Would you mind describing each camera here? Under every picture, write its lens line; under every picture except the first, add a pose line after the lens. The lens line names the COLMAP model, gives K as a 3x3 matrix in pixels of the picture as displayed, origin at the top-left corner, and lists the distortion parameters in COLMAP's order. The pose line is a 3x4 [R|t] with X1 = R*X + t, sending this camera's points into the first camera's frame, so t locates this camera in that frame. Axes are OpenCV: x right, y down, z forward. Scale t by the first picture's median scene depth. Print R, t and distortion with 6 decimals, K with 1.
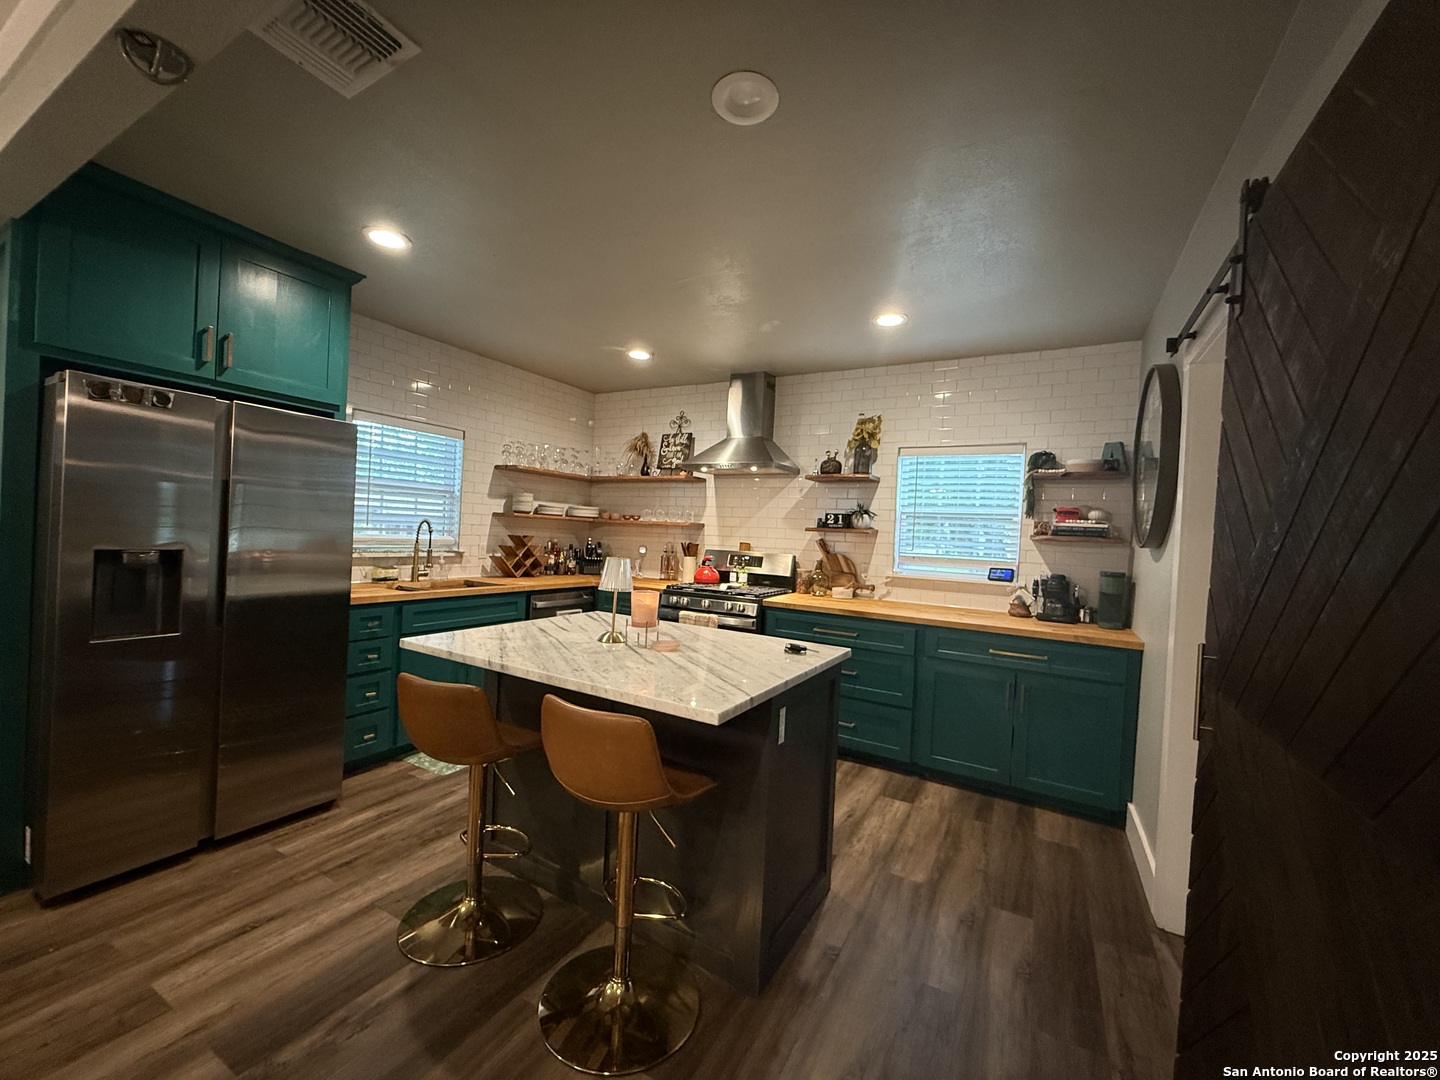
lens RADIAL K [[574.2, 0, 718.2], [0, 574.2, 540.0], [0, 0, 1]] dist [-0.000455, -0.000317]
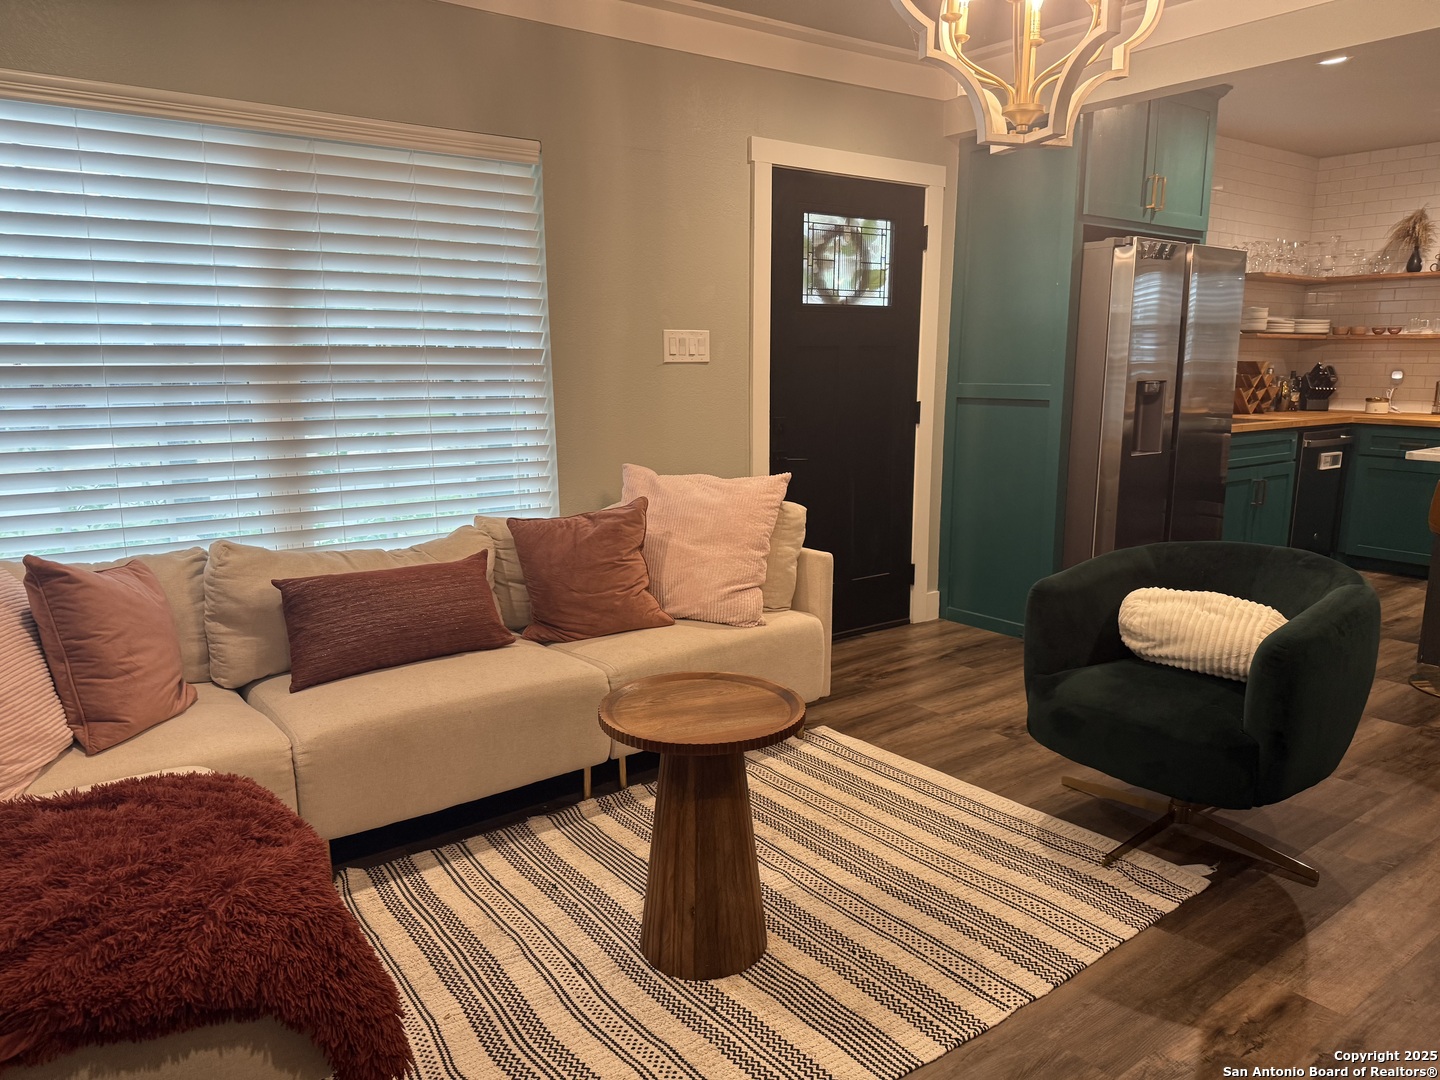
lens RADIAL K [[1018.1, 0, 721.0], [0, 1018.1, 544.8], [0, 0, 1]] dist [-0.000501, -0.000219]
pose [[0.916787, 0.026260, -0.398513, -0.471660], [0.038355, 0.987435, 0.153302, -0.000949], [0.397531, -0.155830, 0.904260, -0.656488]]
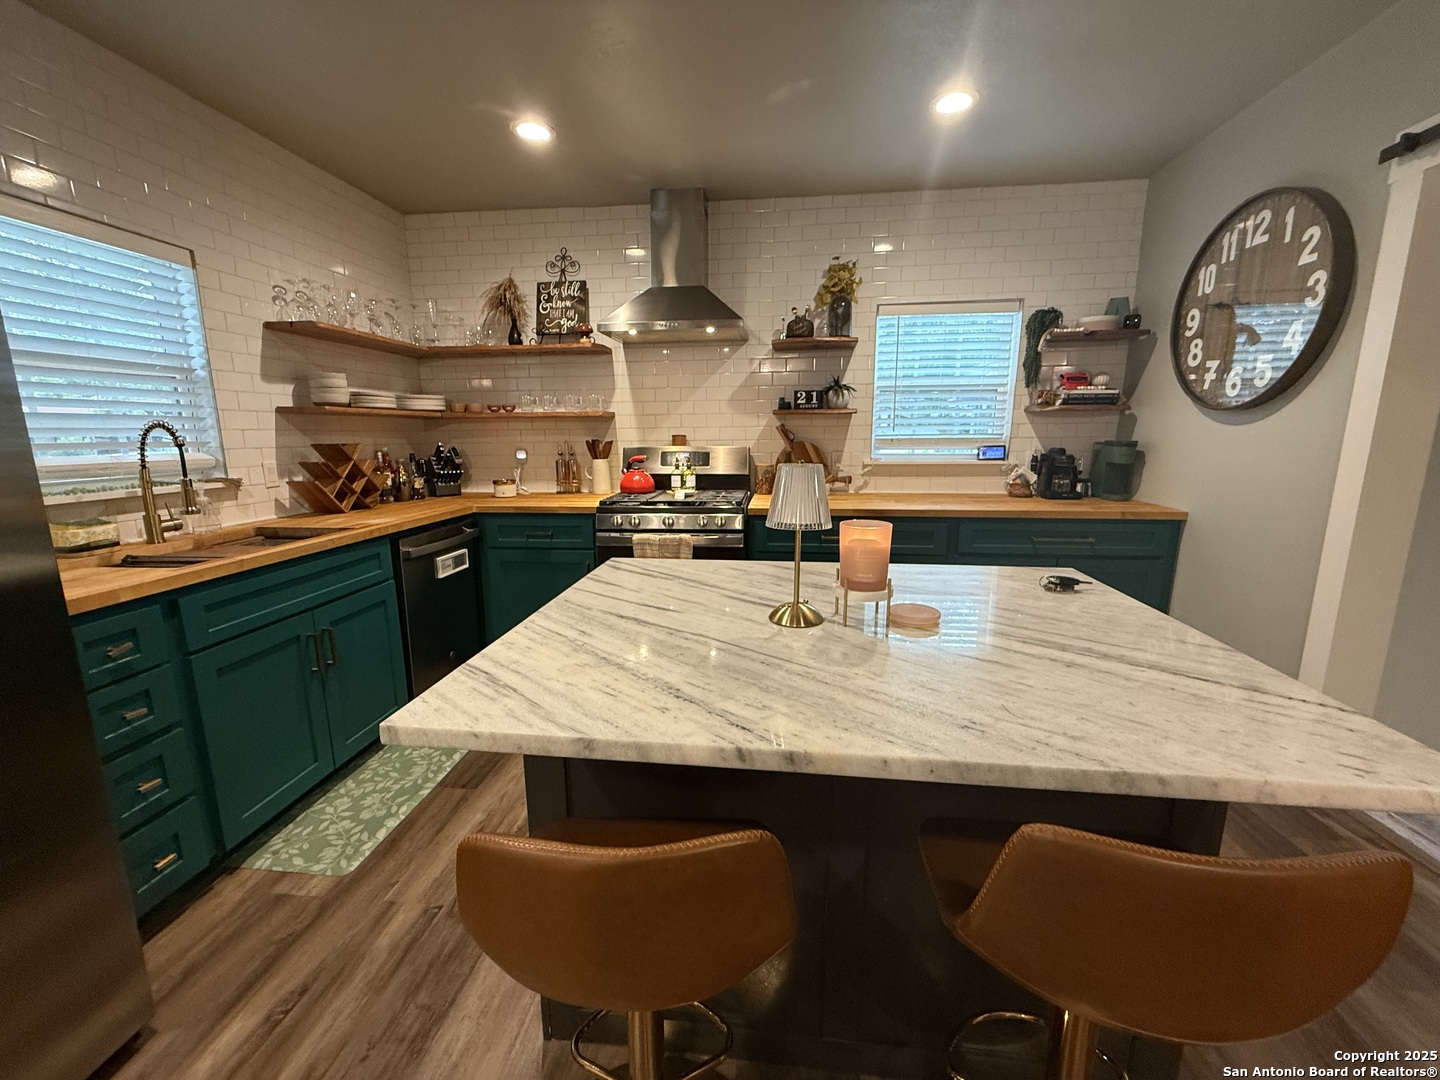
lens RADIAL K [[574.2, 0, 718.2], [0, 574.2, 540.0], [0, 0, 1]] dist [-0.000455, -0.000317]
pose [[0.916369, -0.126606, 0.379787, -0.226001], [0.055710, 0.979774, 0.192197, -0.002466], [-0.396439, -0.154965, 0.904888, 0.279710]]
